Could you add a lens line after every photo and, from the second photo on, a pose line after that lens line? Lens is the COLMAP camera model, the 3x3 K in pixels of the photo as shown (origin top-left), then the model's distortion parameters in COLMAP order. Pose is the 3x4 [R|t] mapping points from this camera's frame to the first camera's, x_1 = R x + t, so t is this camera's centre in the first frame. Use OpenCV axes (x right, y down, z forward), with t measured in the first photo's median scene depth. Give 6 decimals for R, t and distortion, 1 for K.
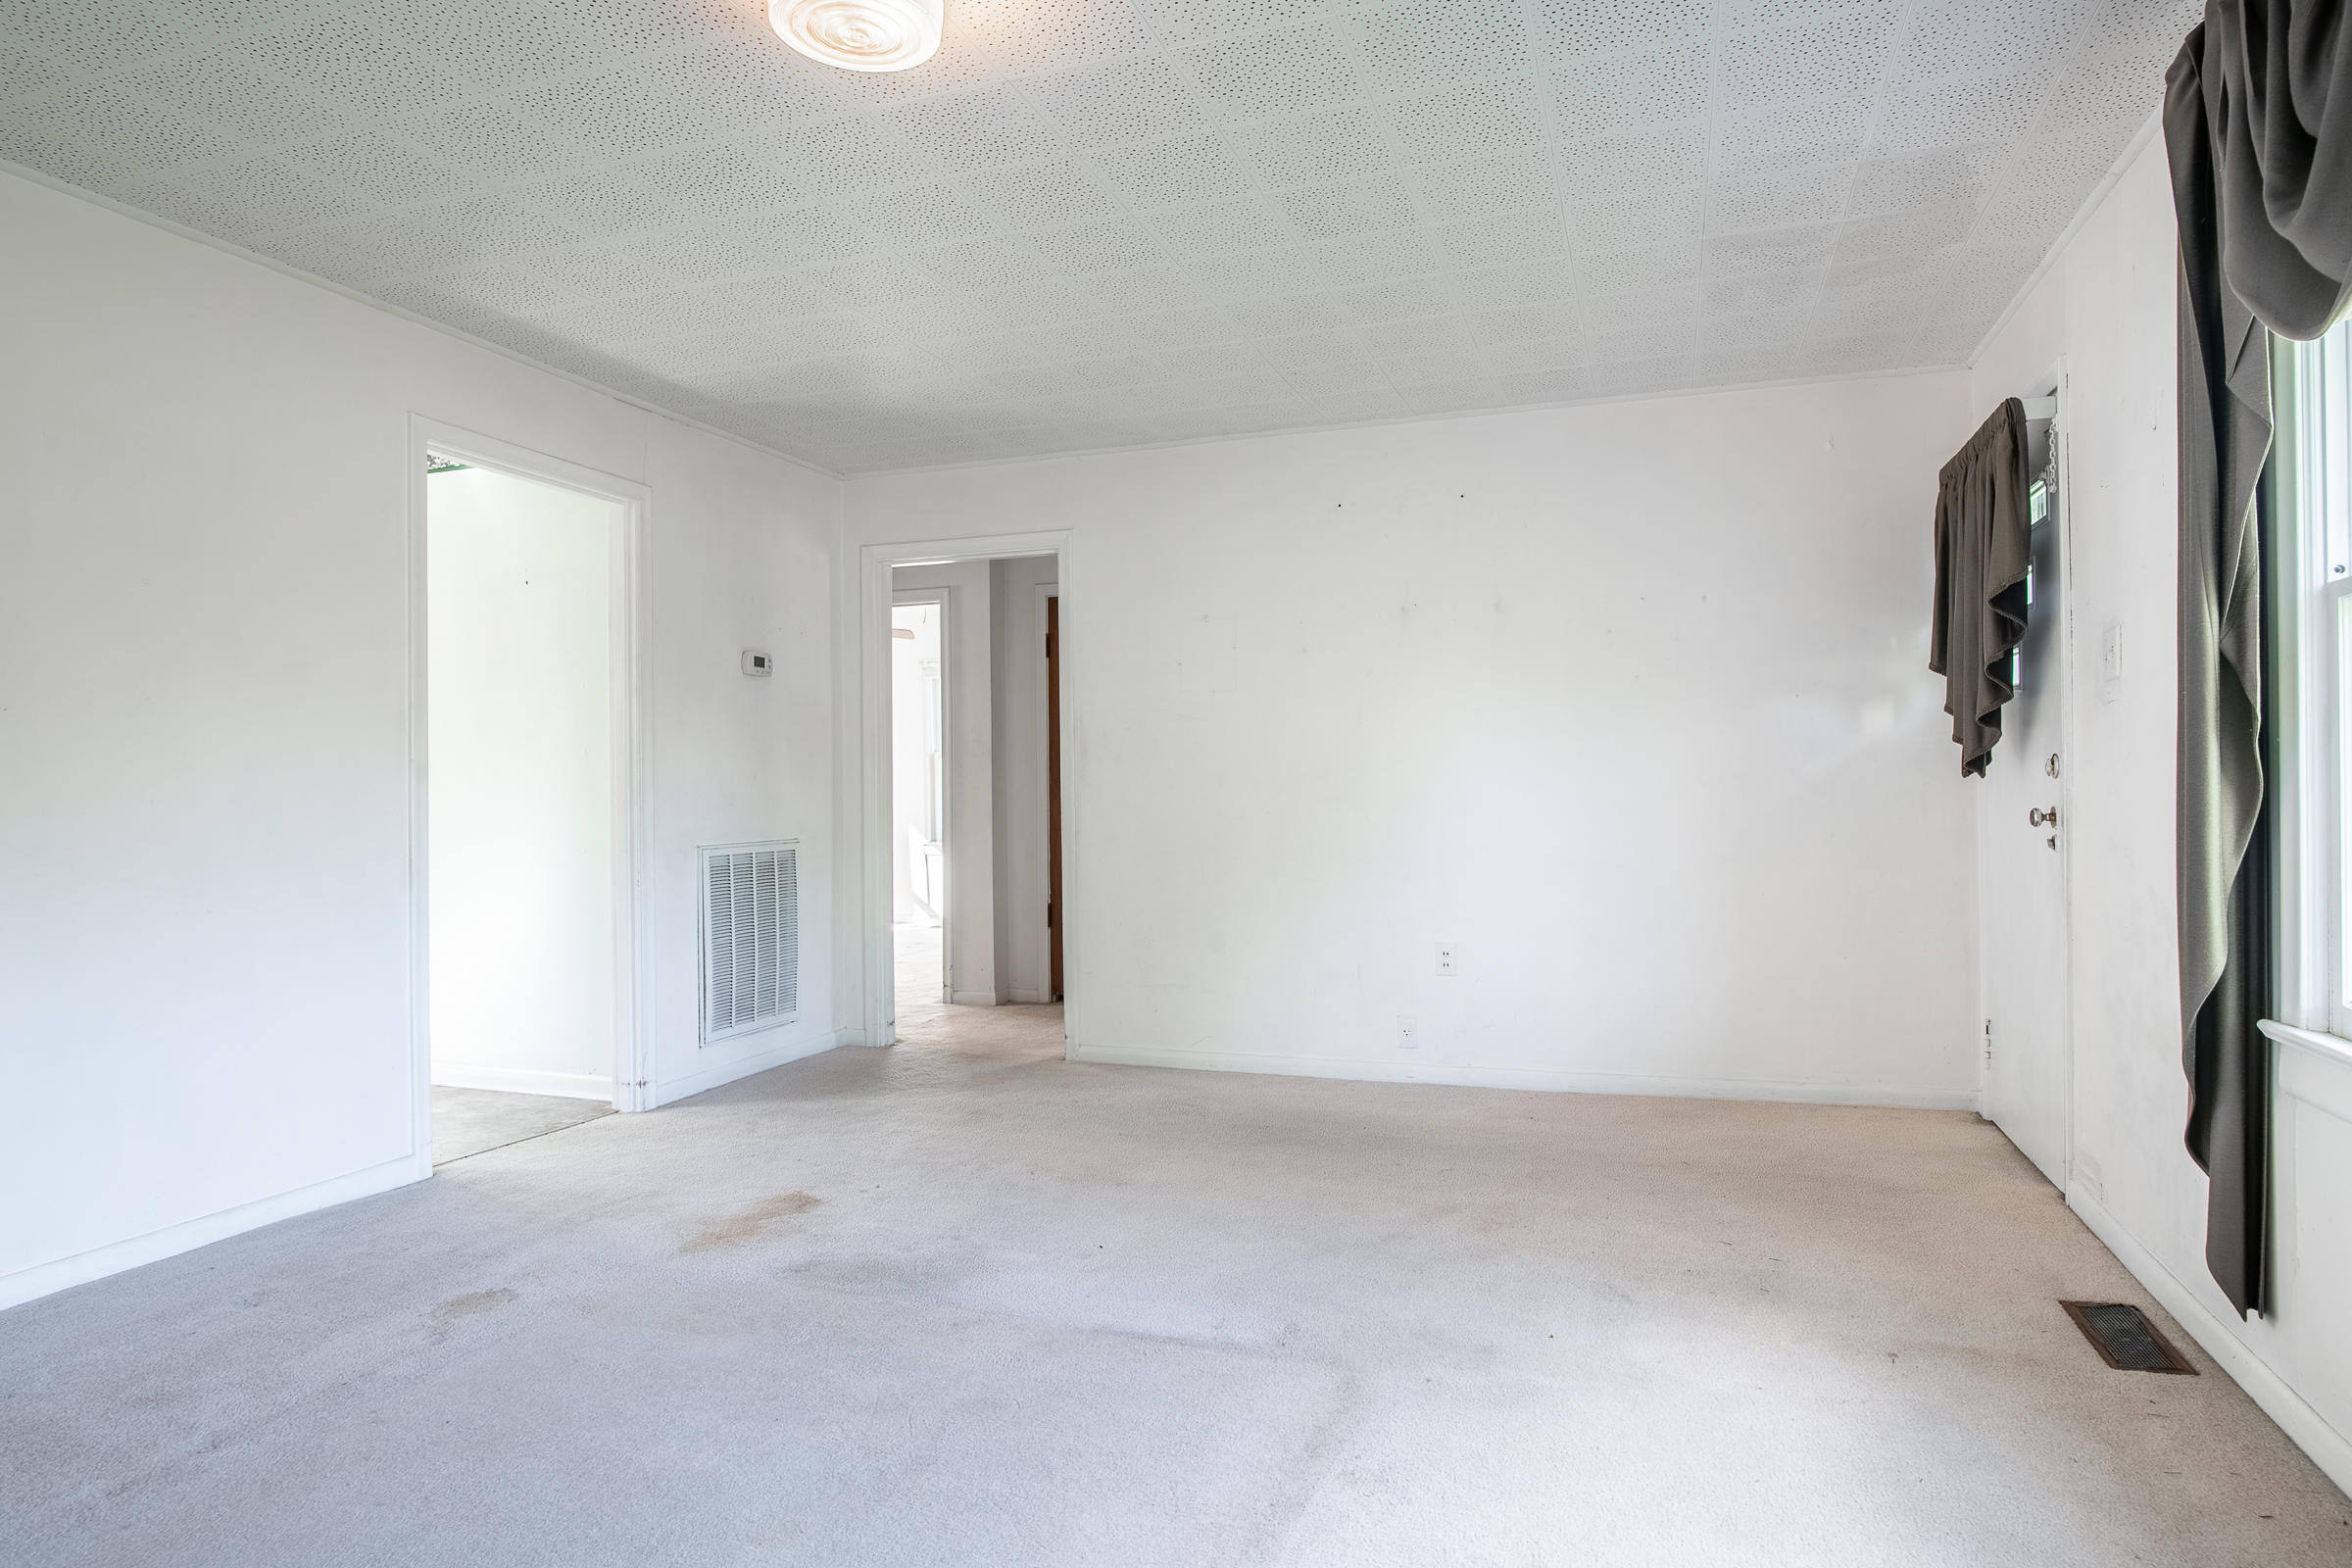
lens RADIAL K [[1391.8, 0, 1176.0], [0, 1391.8, 786.4], [0, 0, 1]] dist [-0.001265, 0.007106]
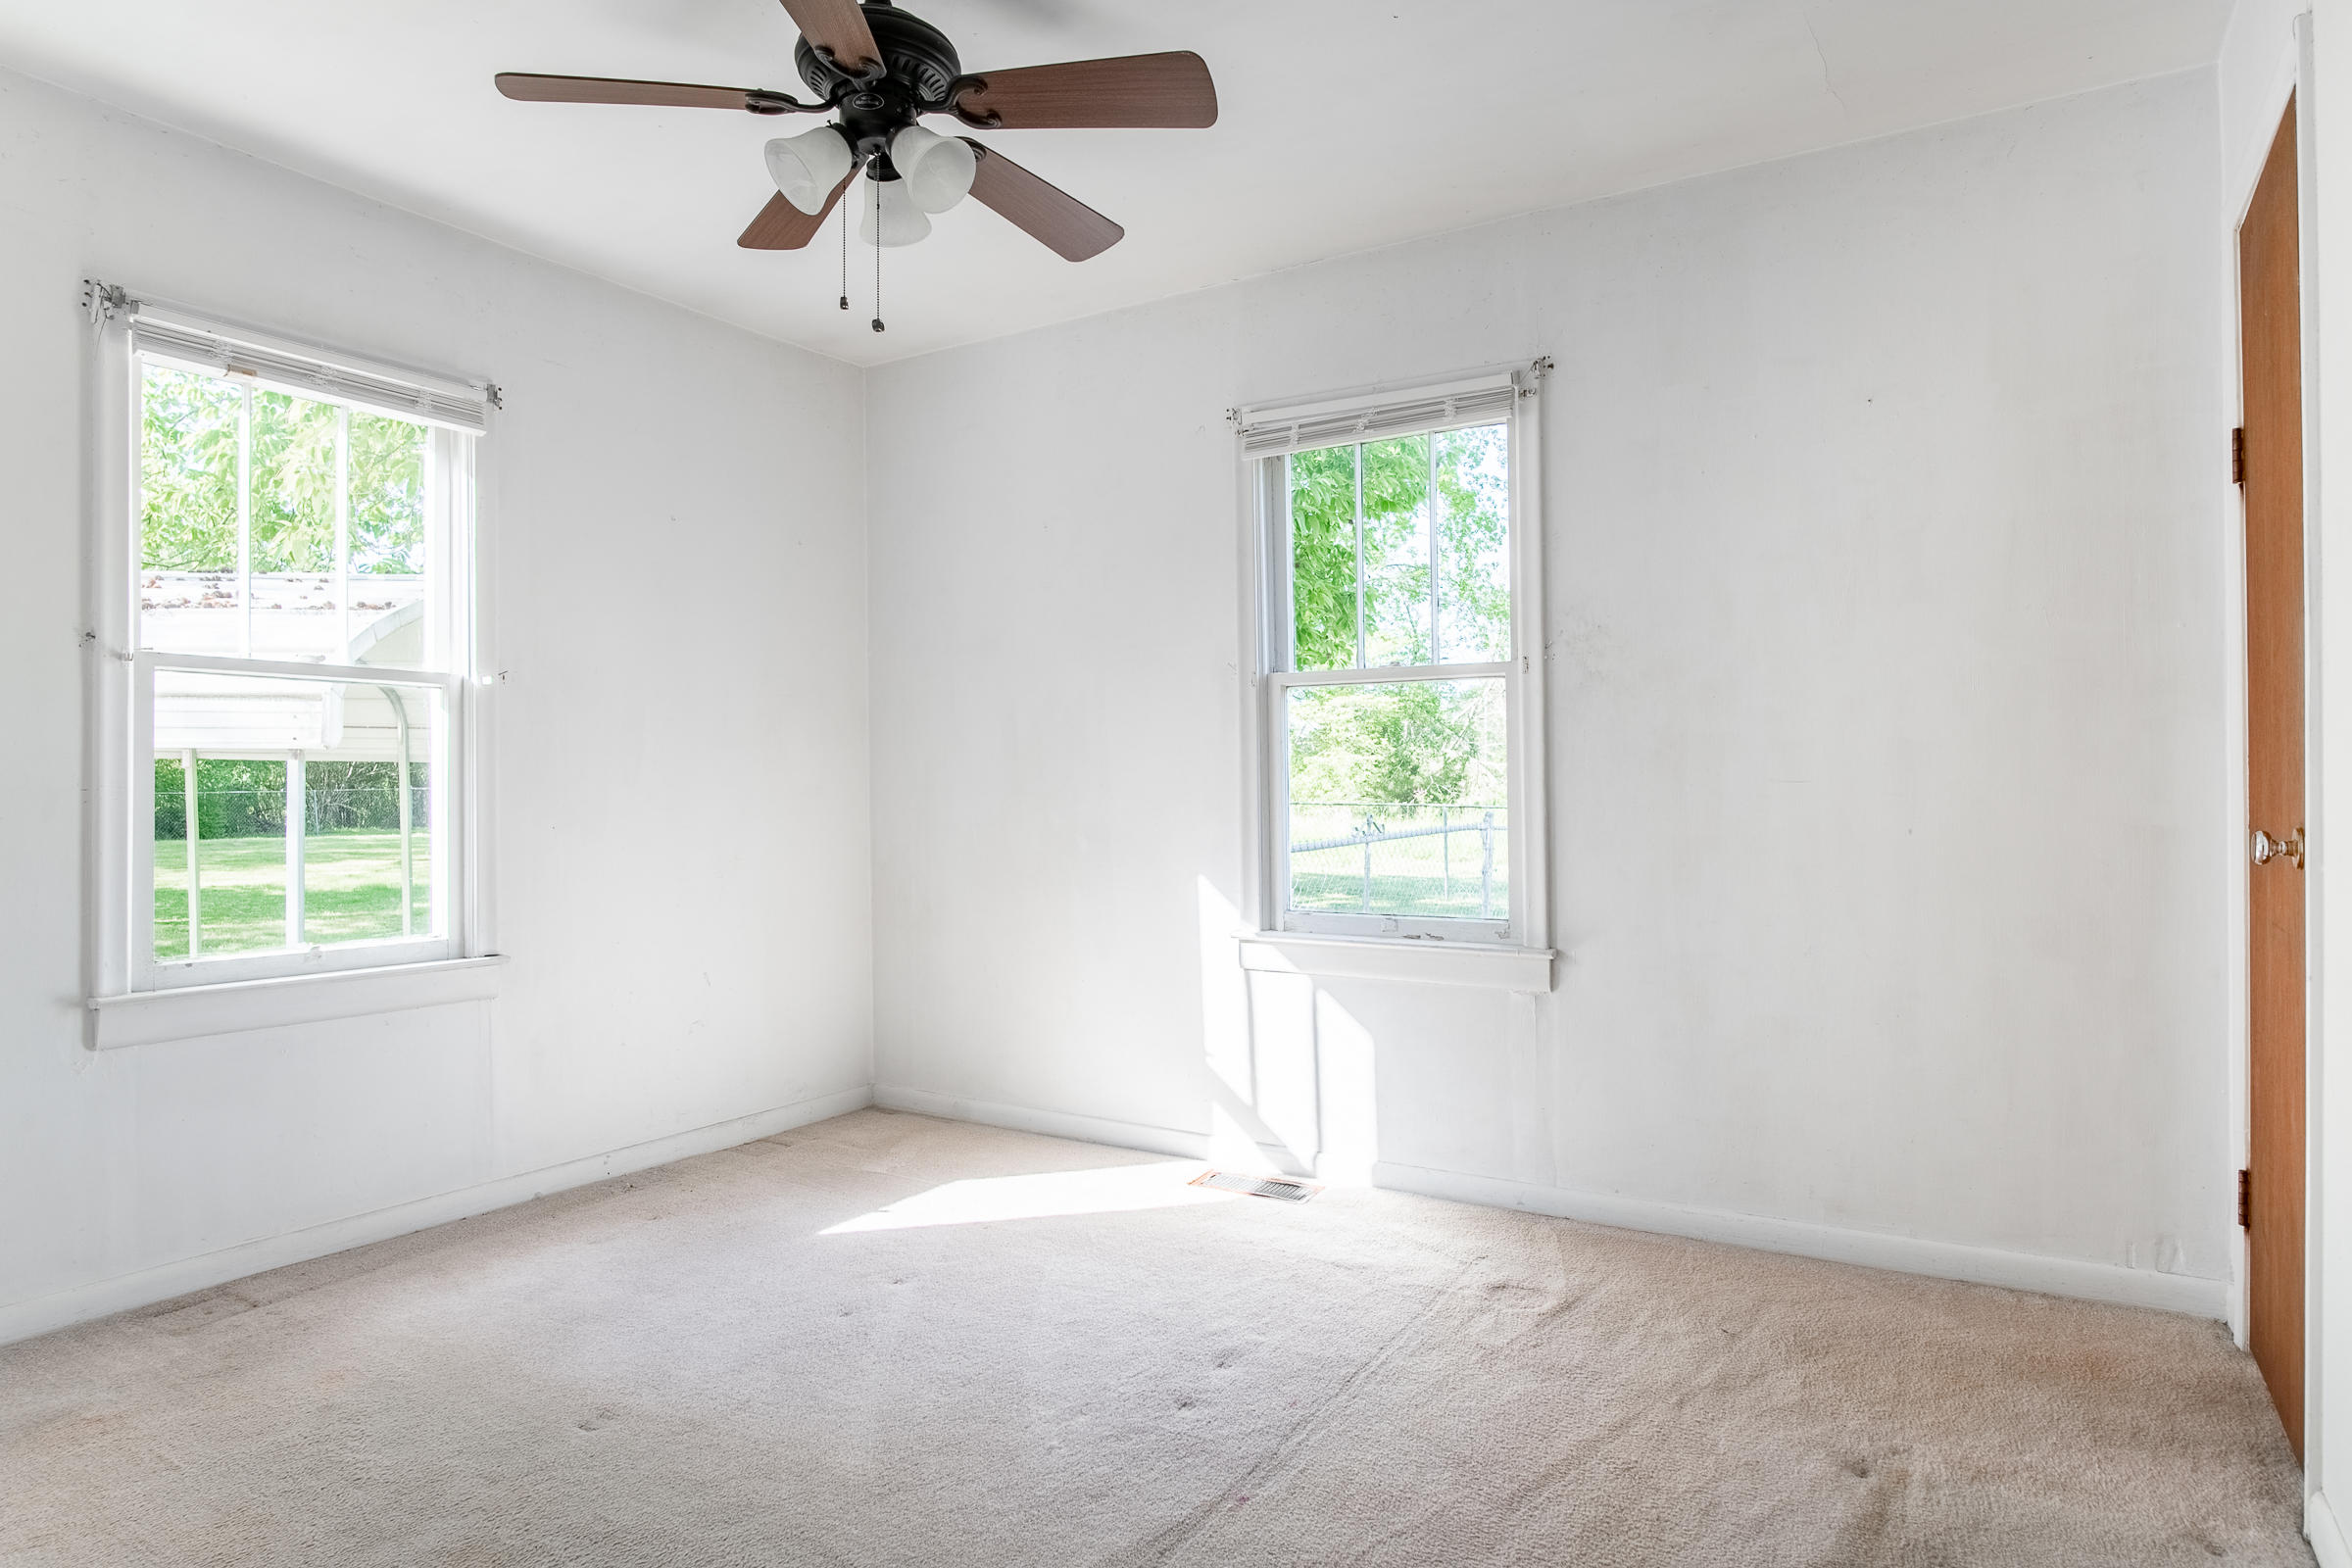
lens RADIAL K [[1391.8, 0, 1176.9], [0, 1391.8, 780.0], [0, 0, 1]] dist [-0.001265, 0.007106]
pose [[0.972811, -0.000287, -0.231601, -0.117370], [-0.000269, 0.999997, -0.002372, 0.004808], [0.231601, 0.002370, 0.972808, 0.664186]]
